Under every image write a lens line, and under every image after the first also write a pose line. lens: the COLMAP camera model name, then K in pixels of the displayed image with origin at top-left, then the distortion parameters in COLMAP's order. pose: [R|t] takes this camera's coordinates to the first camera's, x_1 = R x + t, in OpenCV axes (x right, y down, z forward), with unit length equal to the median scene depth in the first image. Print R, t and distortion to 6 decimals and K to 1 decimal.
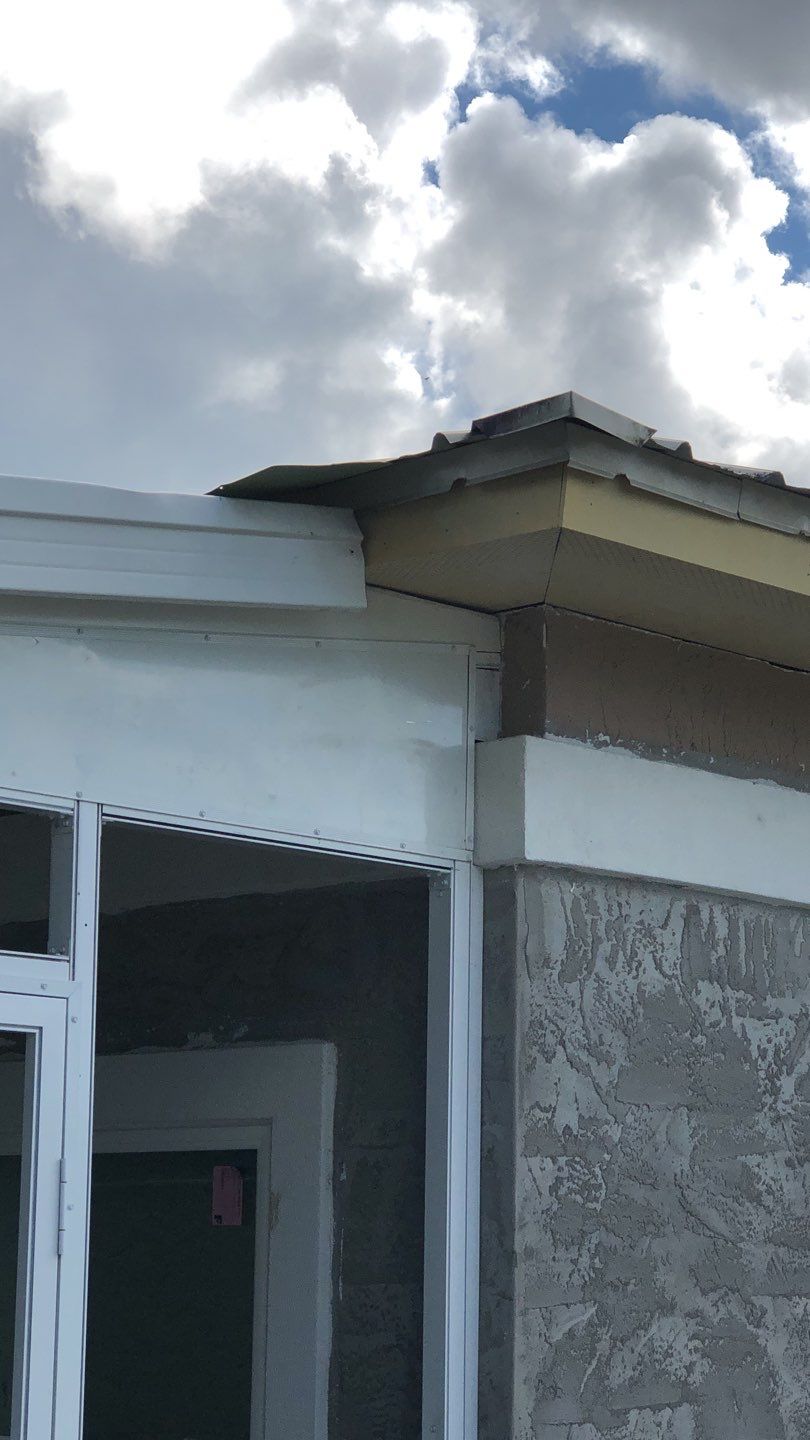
lens RADIAL K [[2711.4, 0, 405.0], [0, 2711.4, 720.0], [0, 0, 1]] dist [-0.168232, 1.693073]
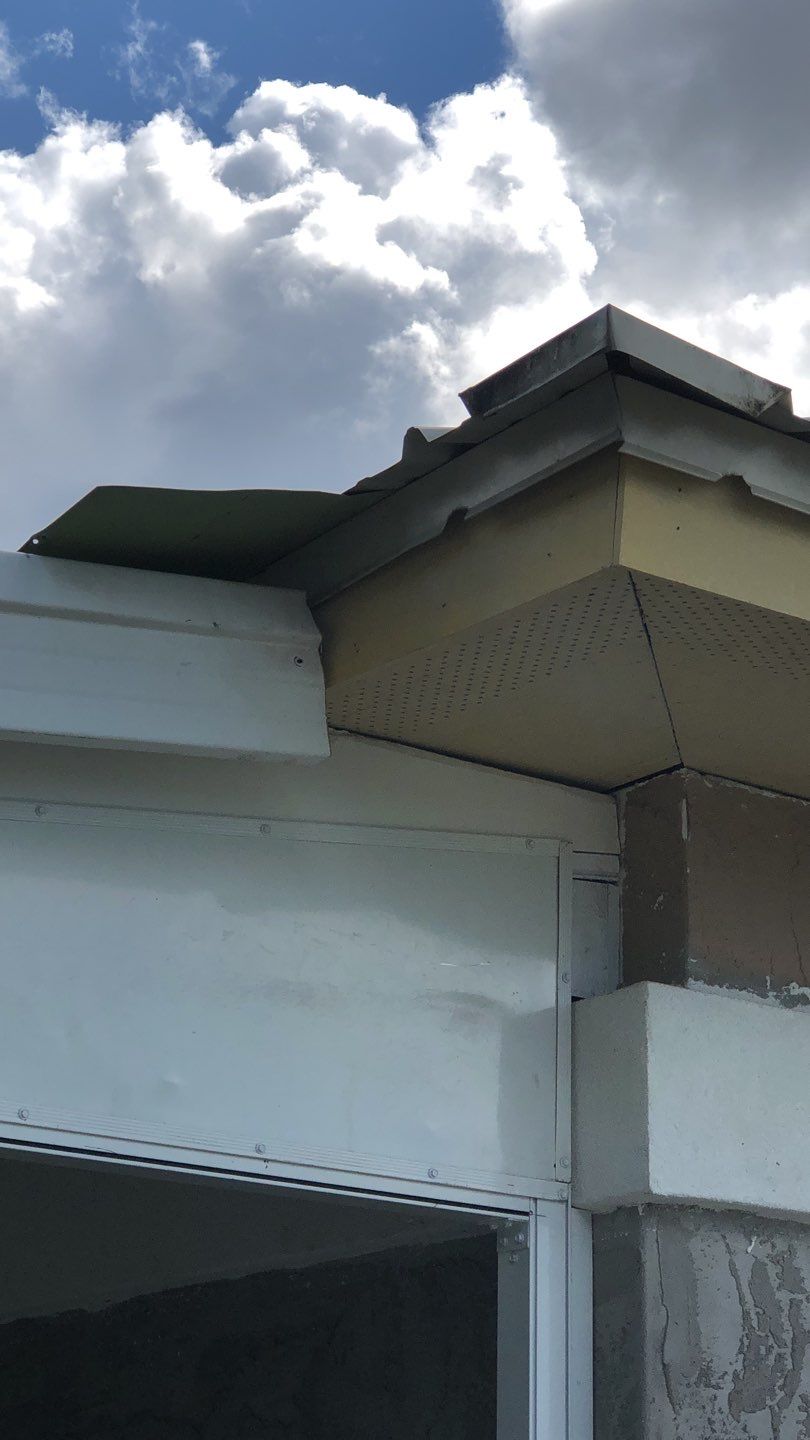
lens RADIAL K [[2711.4, 0, 405.0], [0, 2711.4, 720.0], [0, 0, 1]] dist [-0.168232, 1.693073]
pose [[0.984846, -0.052427, -0.165319, 0.091843], [0.026829, 0.987796, -0.153427, 0.037909], [0.171345, 0.146667, 0.974233, 0.406367]]
